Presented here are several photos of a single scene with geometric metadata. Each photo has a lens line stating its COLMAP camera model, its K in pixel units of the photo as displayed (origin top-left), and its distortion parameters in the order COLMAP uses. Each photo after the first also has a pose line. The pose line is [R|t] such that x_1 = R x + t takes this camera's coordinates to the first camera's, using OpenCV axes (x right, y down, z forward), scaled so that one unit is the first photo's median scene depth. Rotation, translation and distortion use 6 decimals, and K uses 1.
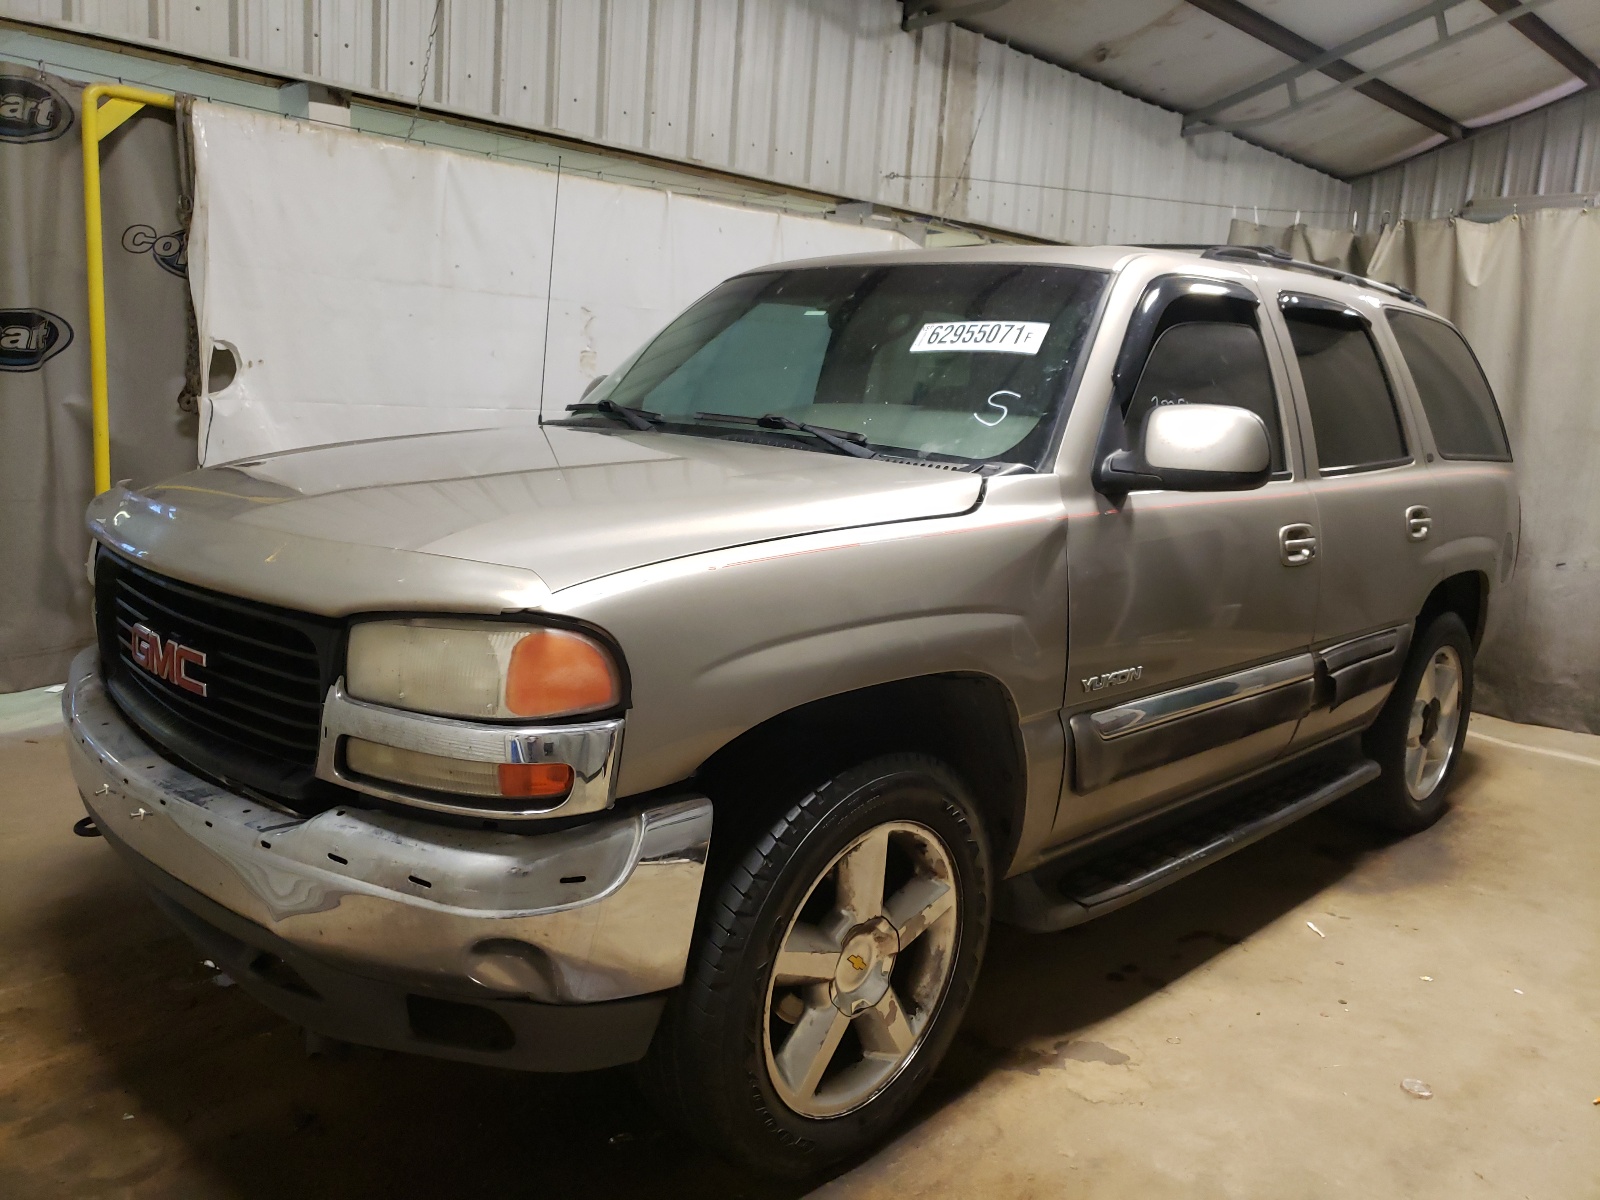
lens RADIAL K [[1254.9, 0, 800.0], [0, 1254.9, 600.0], [0, 0, 1]] dist [0.004171, 0.009032]
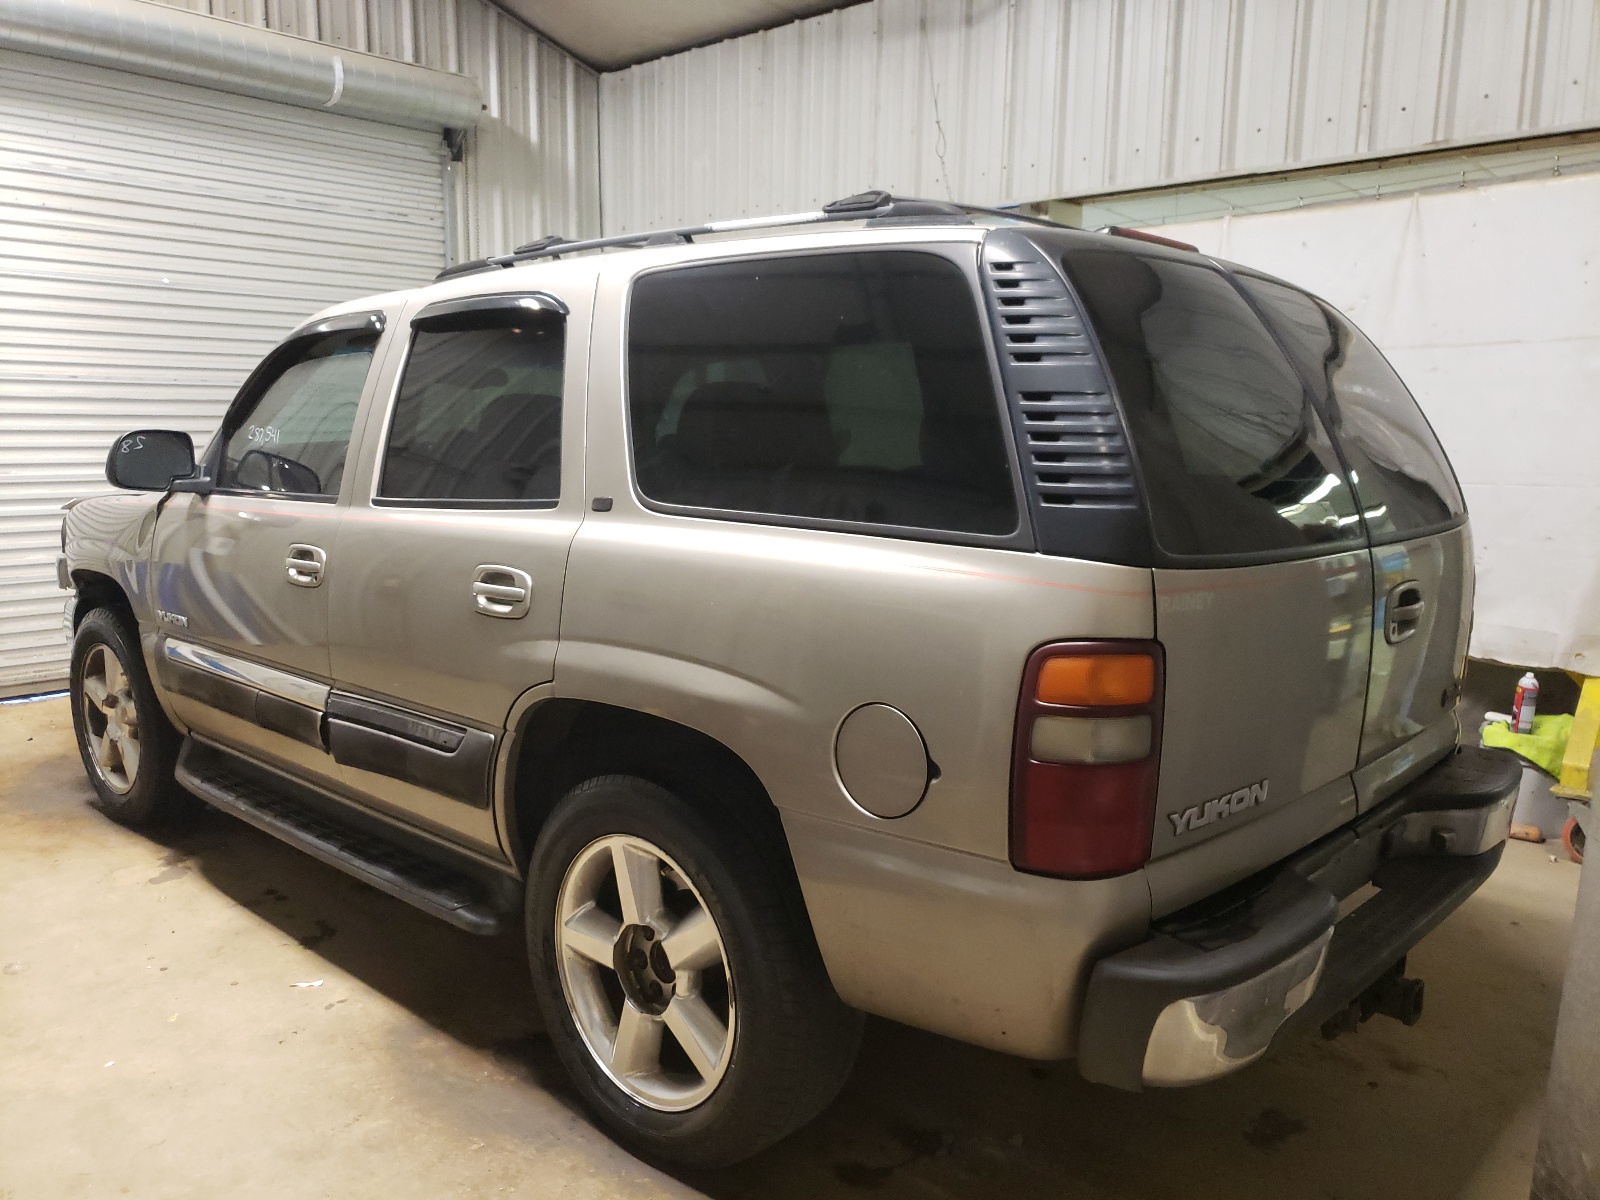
lens RADIAL K [[1254.9, 0, 800.0], [0, 1254.9, 600.0], [0, 0, 1]] dist [0.004171, 0.009032]
pose [[0.023778, 0.089519, -0.995701, 1.312449], [-0.176920, 0.980639, 0.083940, -0.159600], [0.983938, 0.174164, 0.039155, 1.262008]]
